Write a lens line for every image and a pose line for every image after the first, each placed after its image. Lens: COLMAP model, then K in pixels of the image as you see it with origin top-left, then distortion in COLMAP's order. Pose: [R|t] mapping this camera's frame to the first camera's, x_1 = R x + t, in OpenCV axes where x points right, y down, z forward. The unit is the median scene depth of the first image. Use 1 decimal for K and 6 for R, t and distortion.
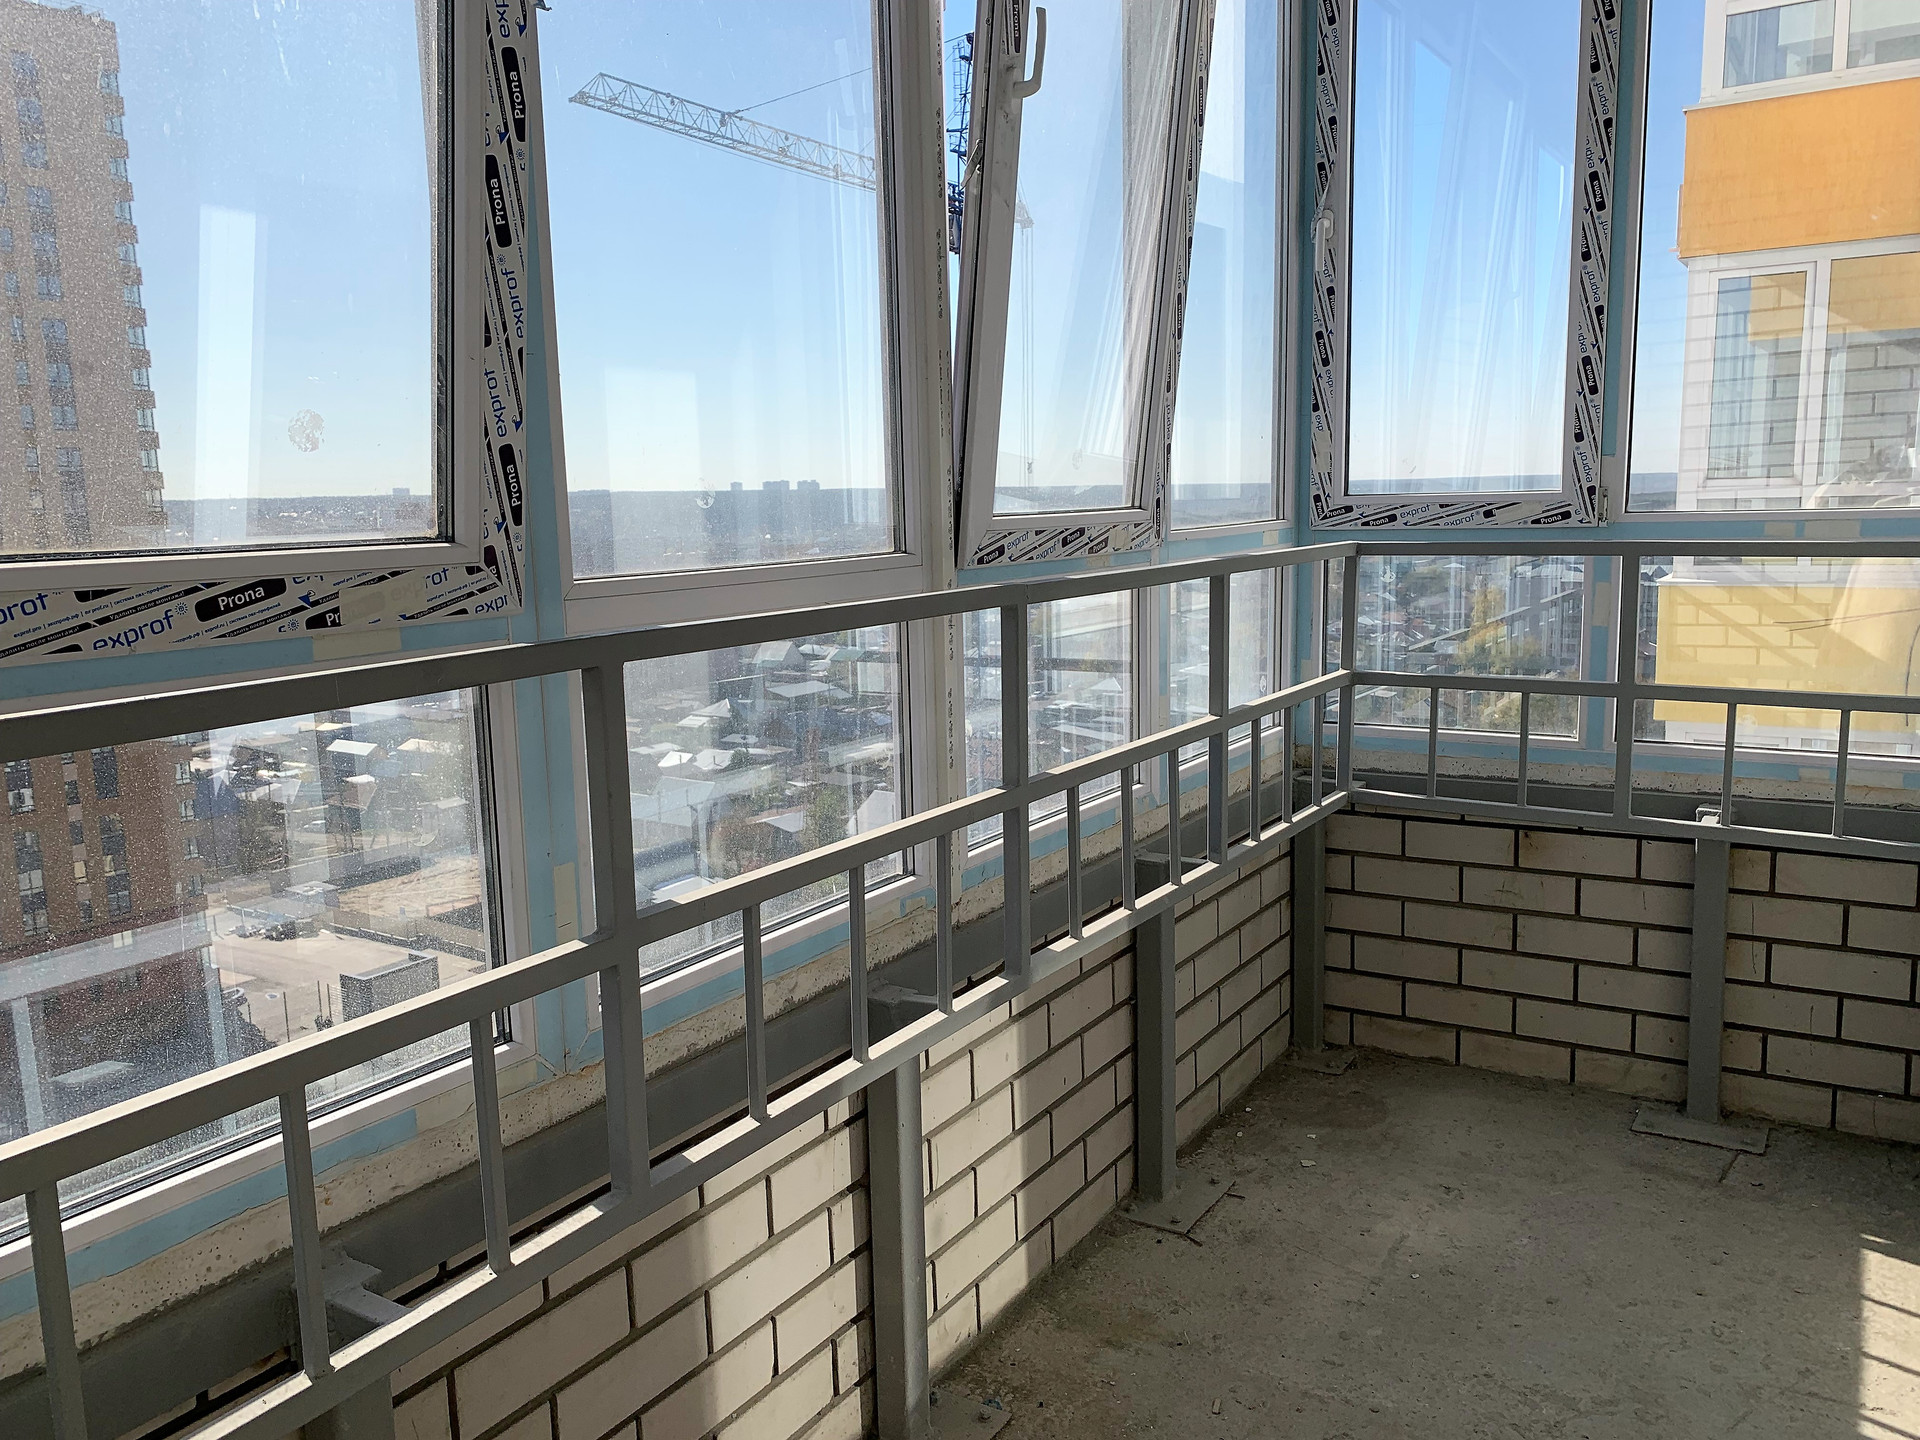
lens RADIAL K [[1465.3, 0, 961.9], [0, 1465.3, 717.4], [0, 0, 1]] dist [0.024572, -0.020746]
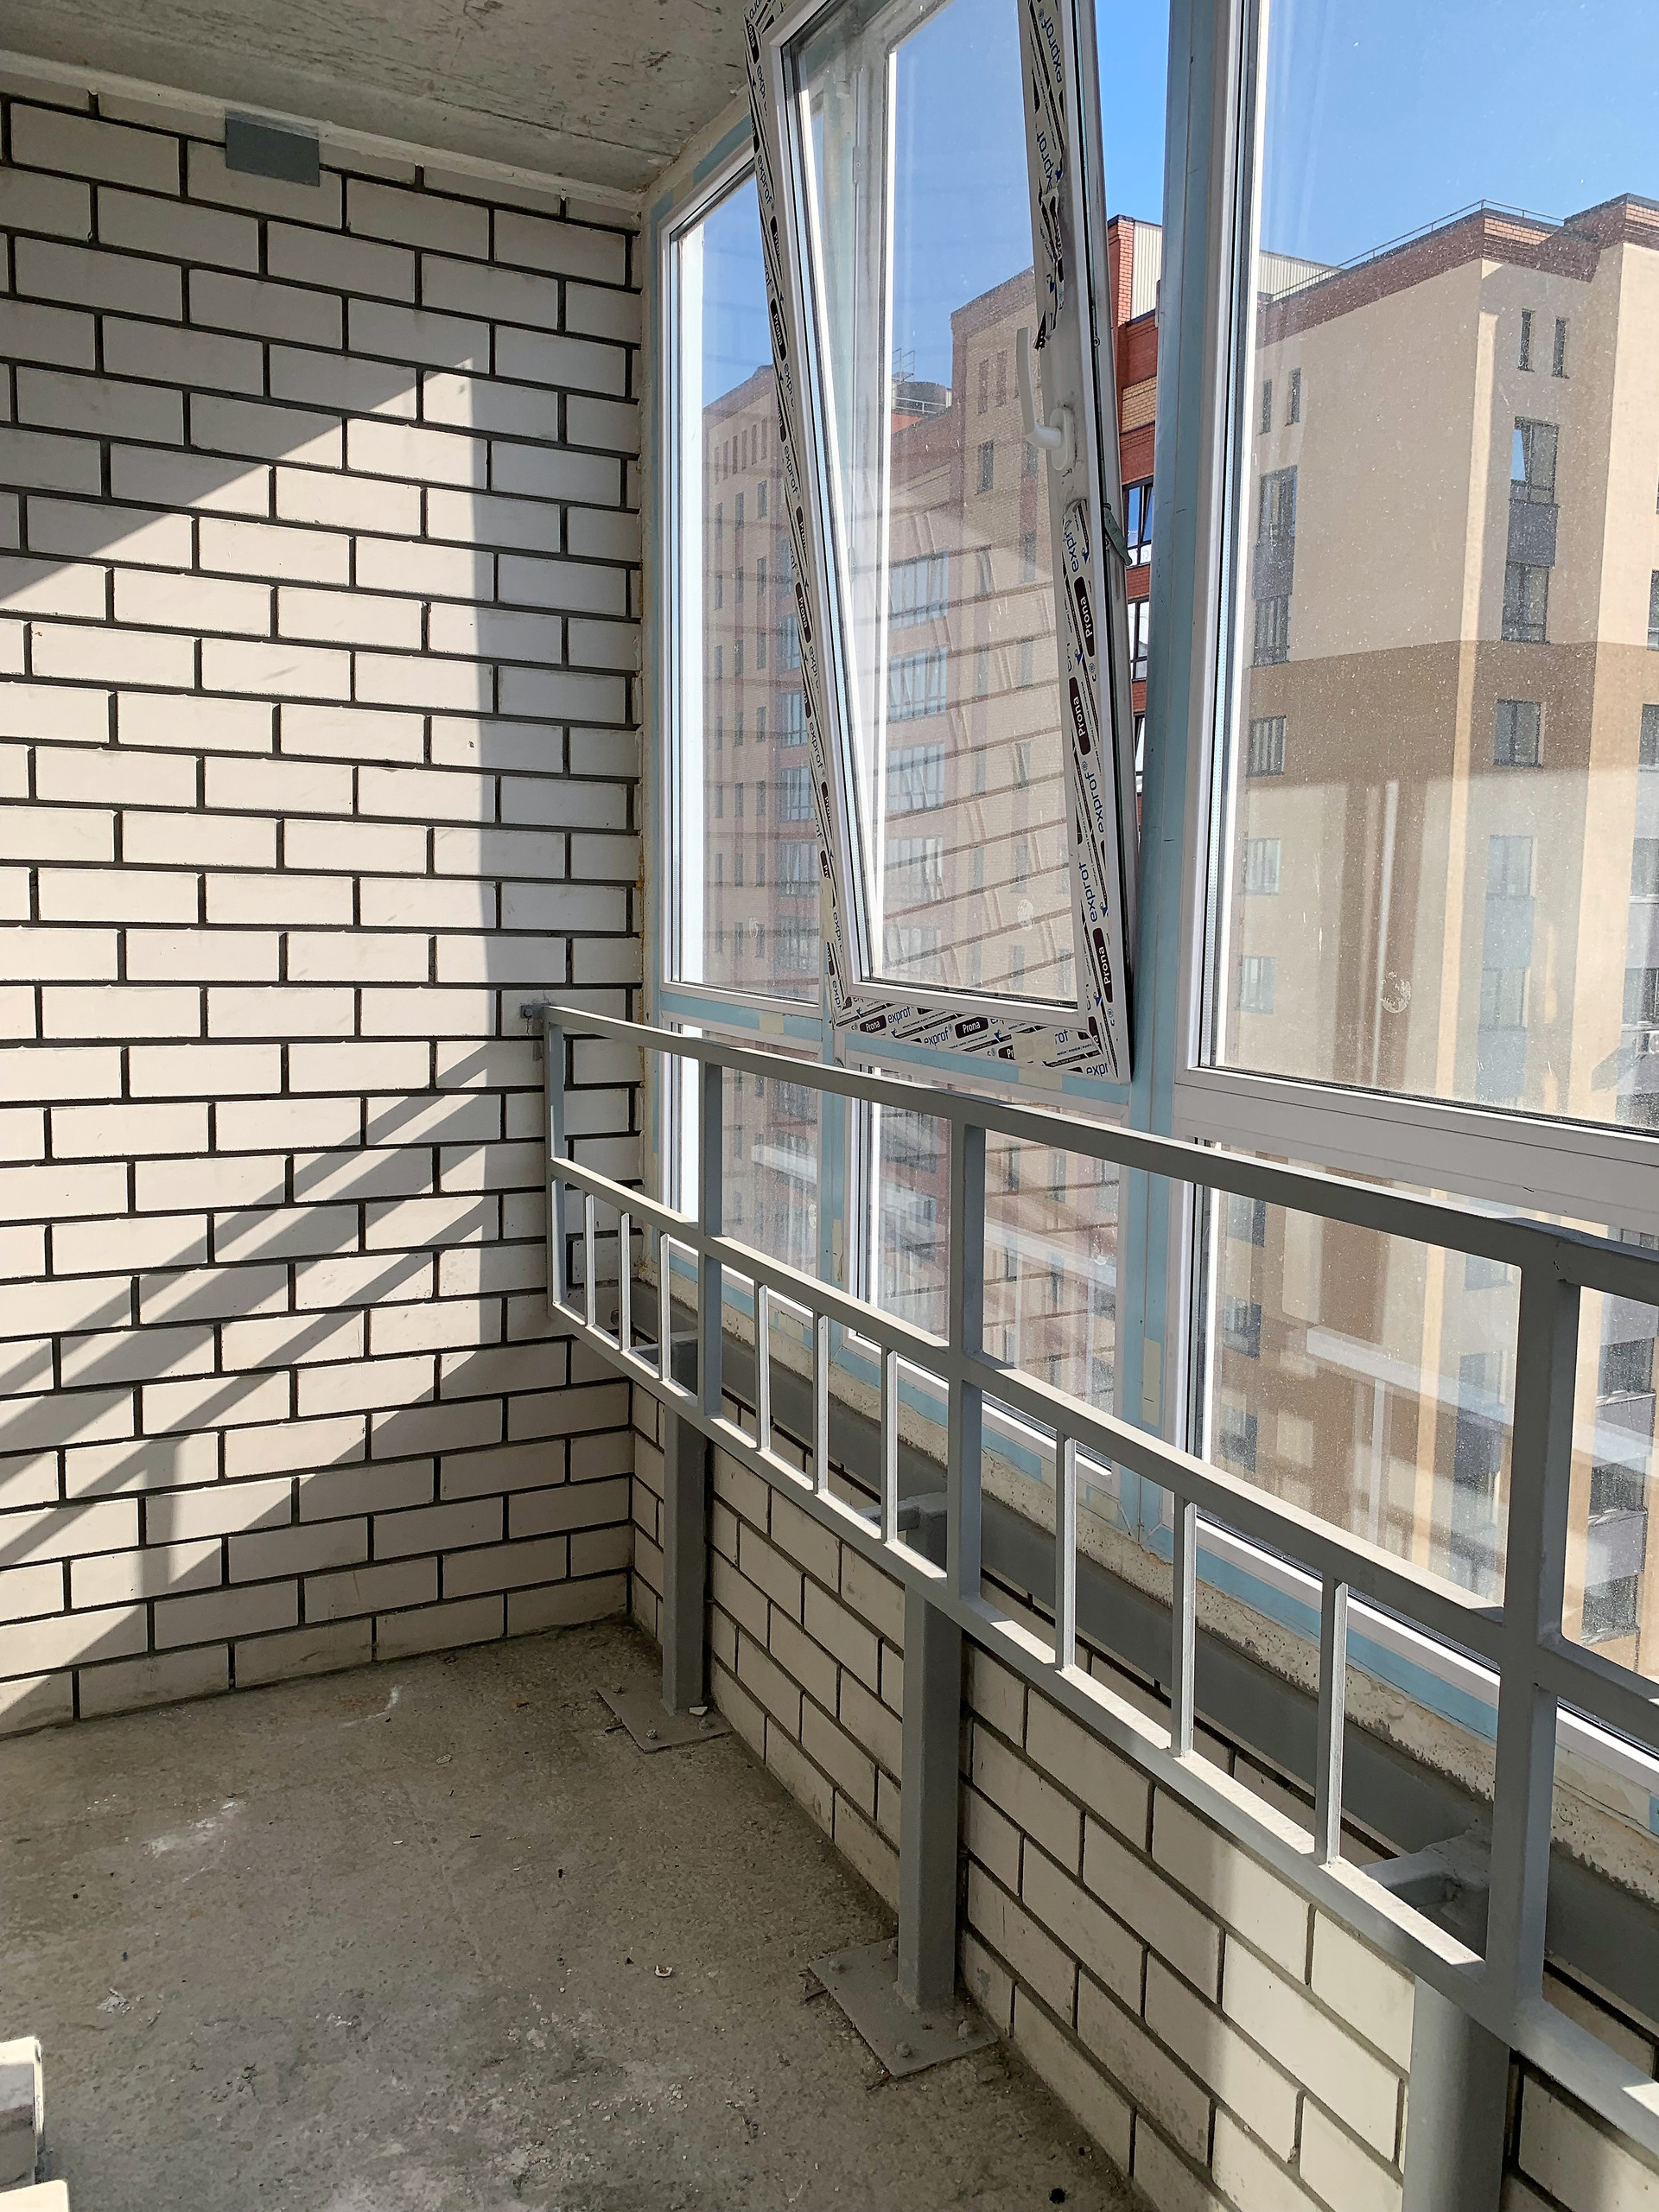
lens RADIAL K [[1688.1, 0, 834.4], [0, 1688.1, 1108.0], [0, 0, 1]] dist [0.024572, -0.020746]
pose [[-0.518972, 0.129670, -0.844899, 0.904530], [-0.130499, 0.964821, 0.228233, -0.327685], [0.844771, 0.228705, -0.483793, 1.517325]]
